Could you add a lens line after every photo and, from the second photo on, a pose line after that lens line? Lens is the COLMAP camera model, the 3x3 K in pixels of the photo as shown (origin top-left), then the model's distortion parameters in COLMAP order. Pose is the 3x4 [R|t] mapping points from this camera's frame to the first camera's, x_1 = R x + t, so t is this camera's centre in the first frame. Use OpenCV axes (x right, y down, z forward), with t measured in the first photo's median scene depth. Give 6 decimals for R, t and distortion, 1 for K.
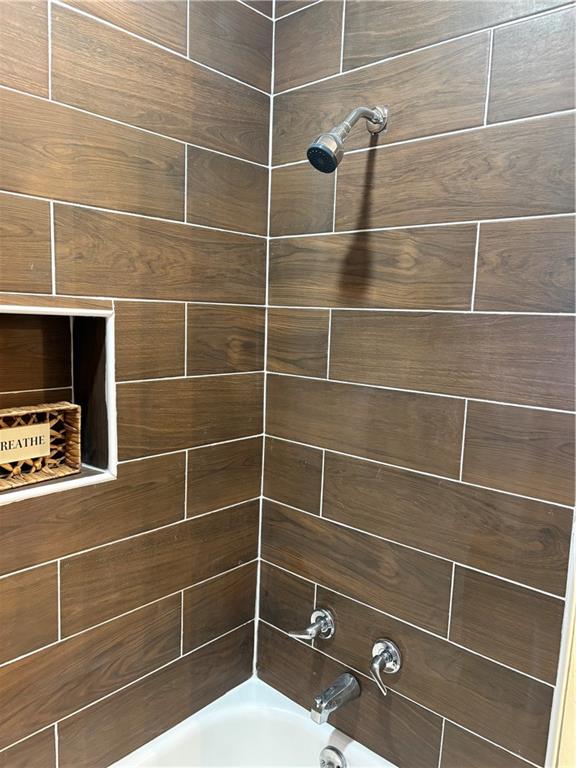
lens RADIAL K [[584.7, 0, 285.8], [0, 584.7, 388.9], [0, 0, 1]] dist [0.053512, -0.058917]
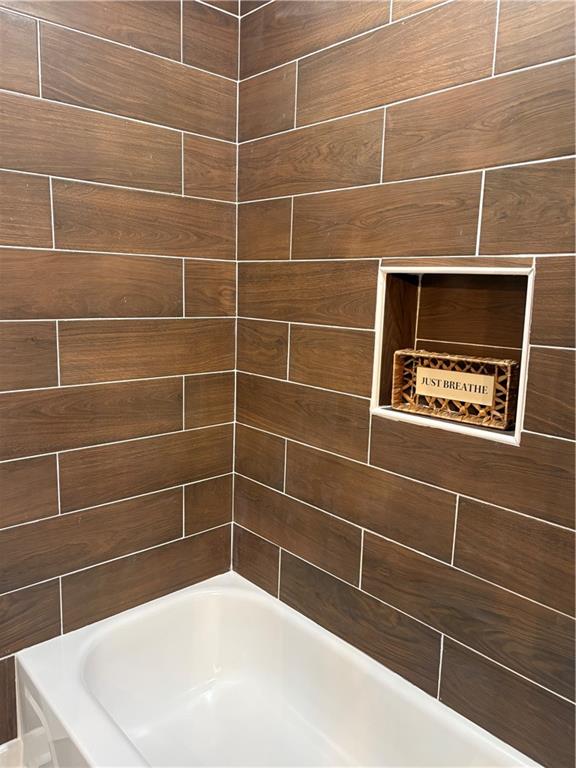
lens RADIAL K [[584.7, 0, 285.9], [0, 584.7, 382.3], [0, 0, 1]] dist [0.053512, -0.058917]
pose [[-0.119084, 0.126987, -0.984730, 0.716806], [-0.155465, 0.977169, 0.144812, -0.029018], [0.980637, 0.170336, -0.096623, 0.738494]]
